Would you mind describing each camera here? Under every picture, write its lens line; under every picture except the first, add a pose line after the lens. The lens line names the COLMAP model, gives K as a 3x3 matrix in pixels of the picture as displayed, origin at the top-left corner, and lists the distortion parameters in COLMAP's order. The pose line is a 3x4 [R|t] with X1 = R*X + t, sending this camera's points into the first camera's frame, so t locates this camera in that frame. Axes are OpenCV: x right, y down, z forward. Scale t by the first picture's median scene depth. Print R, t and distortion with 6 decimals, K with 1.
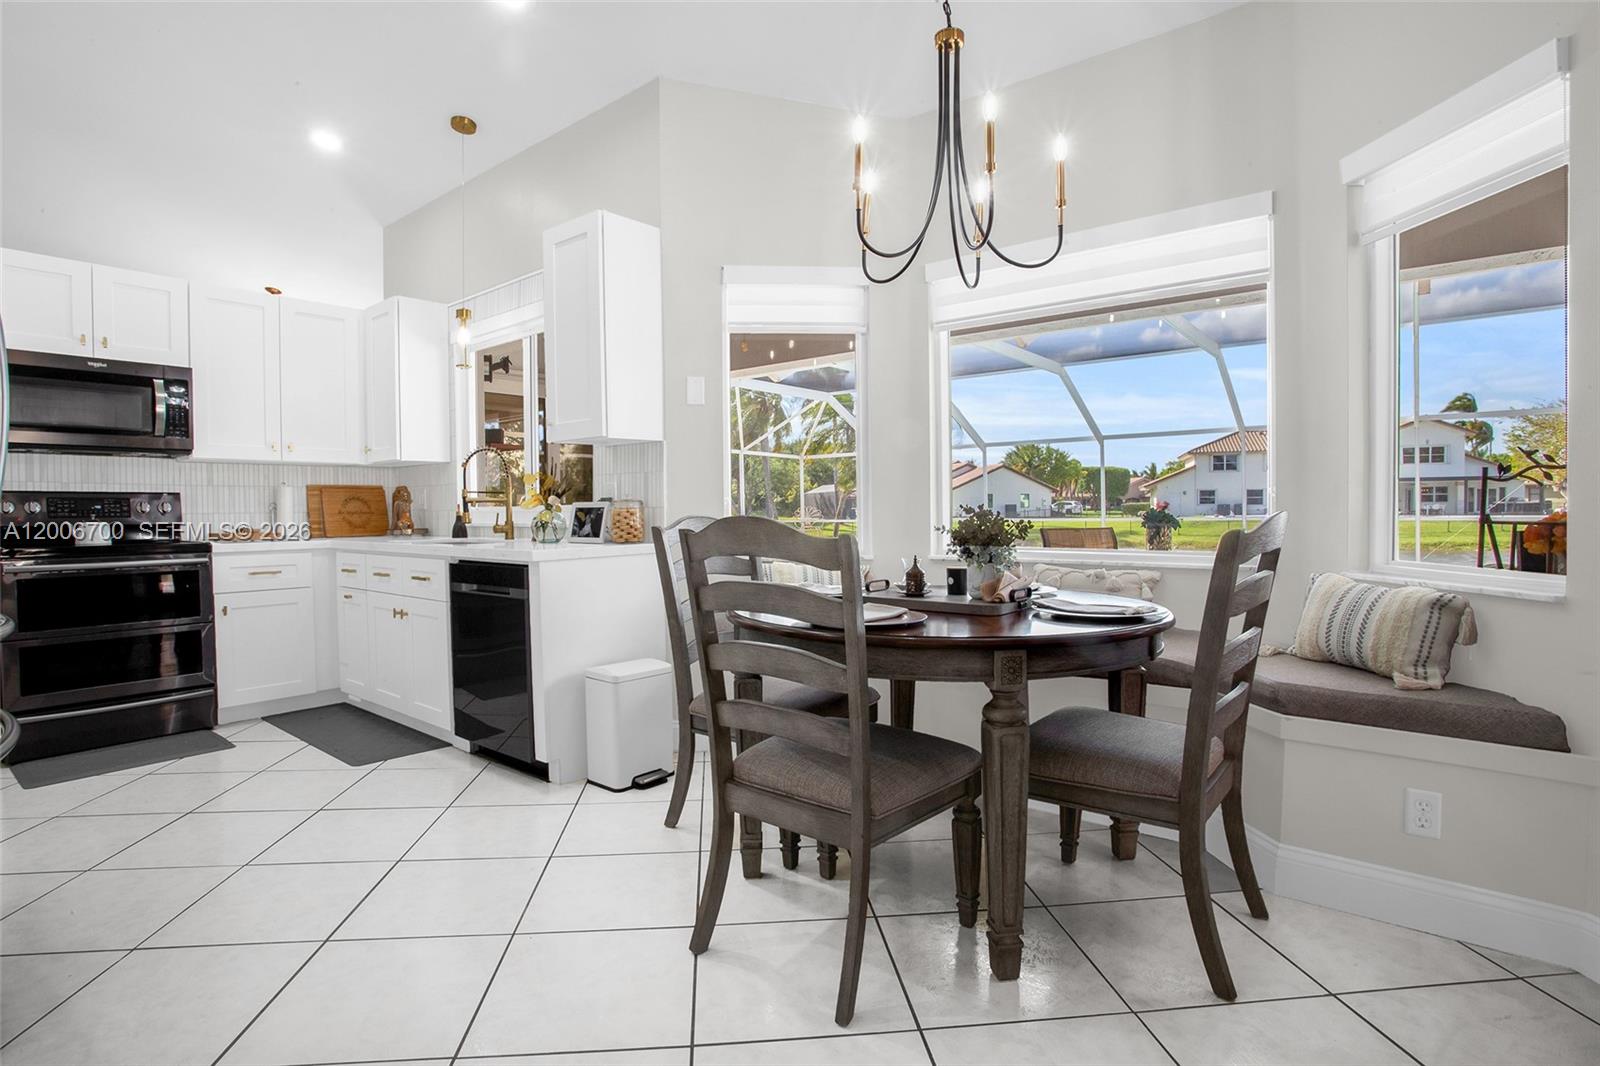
lens RADIAL K [[828.8, 0, 792.5], [0, 828.8, 535.6], [0, 0, 1]] dist [-0.048578, 0.016067]
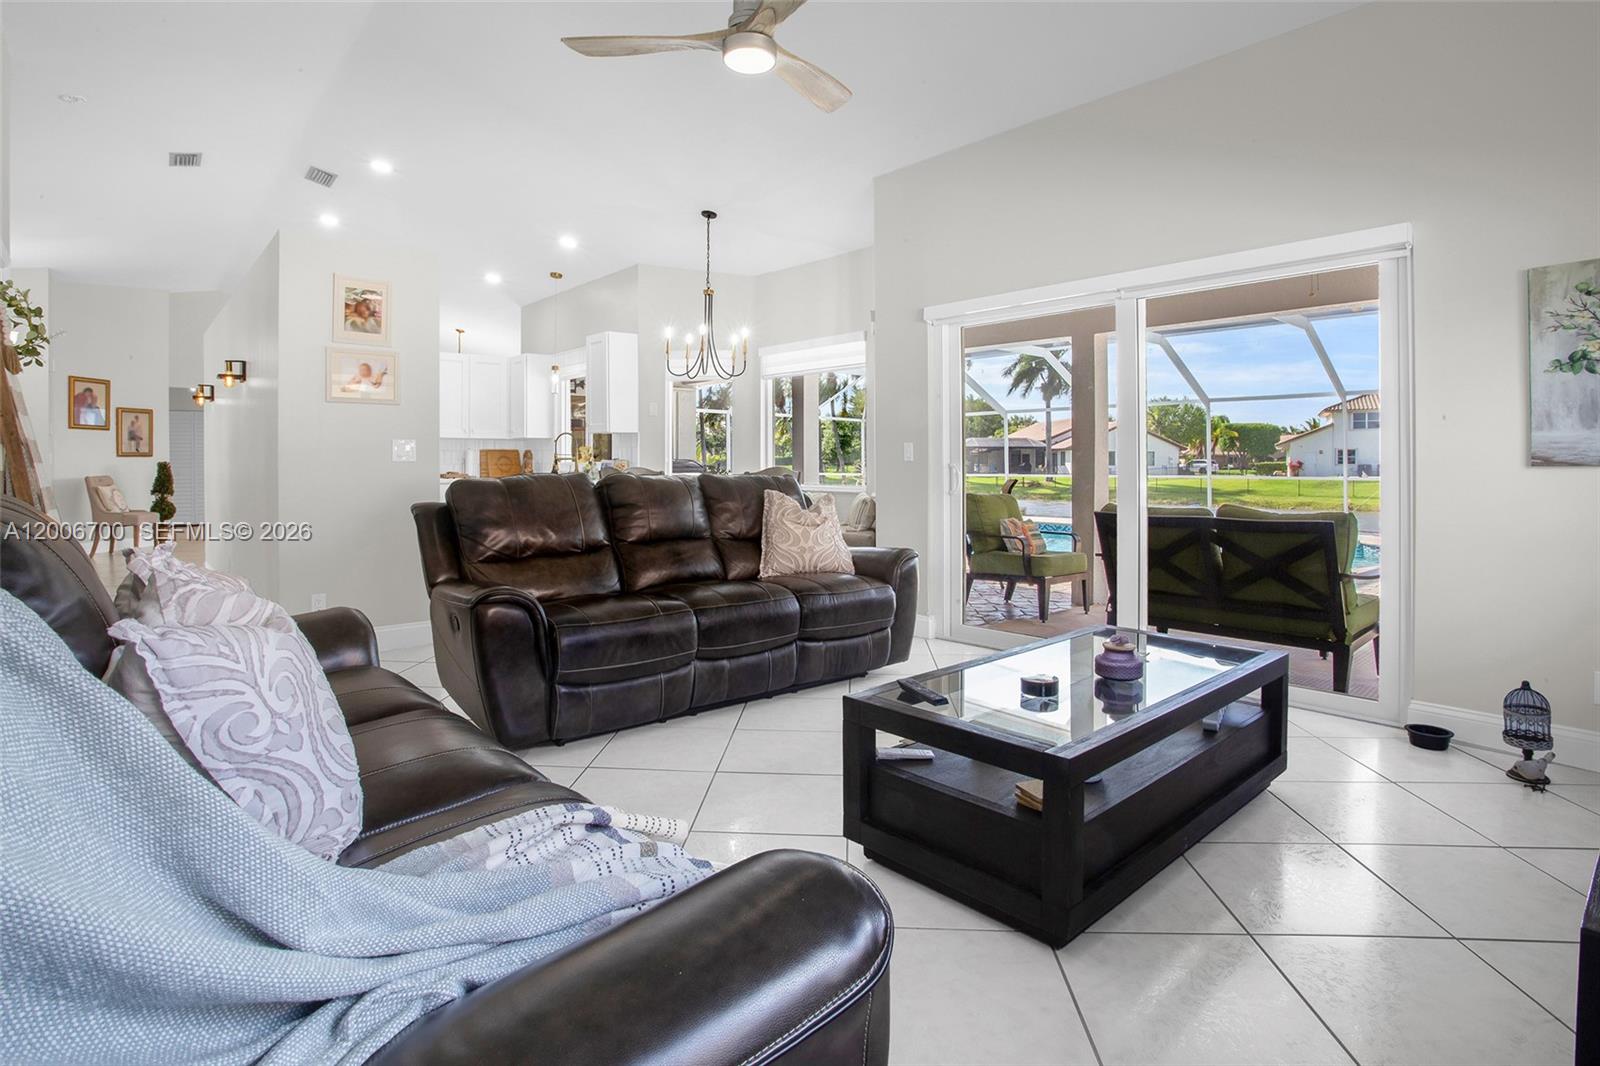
lens RADIAL K [[828.8, 0, 797.3], [0, 828.8, 472.8], [0, 0, 1]] dist [-0.048578, 0.016067]
pose [[0.988060, 0.010586, -0.153704, 0.570524], [-0.013873, 0.999697, -0.020330, 0.028333], [0.153443, 0.022220, 0.987908, -1.033454]]
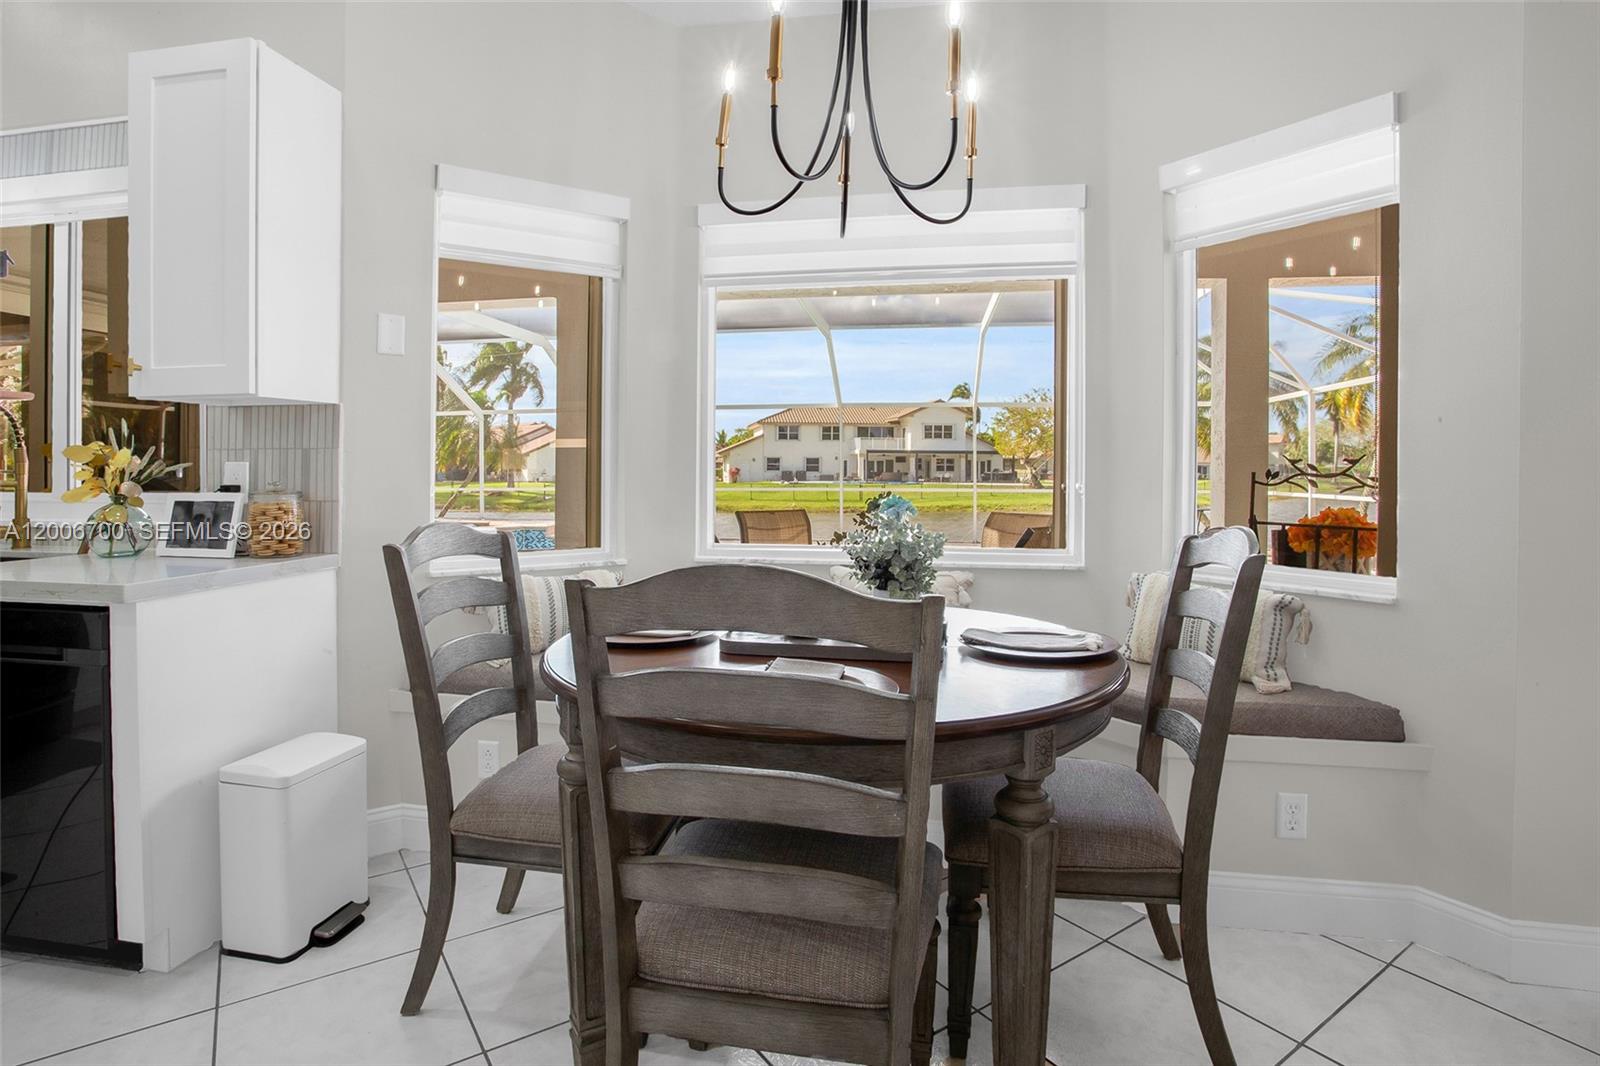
lens RADIAL K [[828.8, 0, 791.1], [0, 828.8, 477.4], [0, 0, 1]] dist [-0.048578, 0.016067]
pose [[0.872113, 0.007192, 0.489252, -0.161216], [0.004722, 0.999722, -0.023113, -0.036970], [-0.489282, 0.022468, 0.871836, 0.239703]]
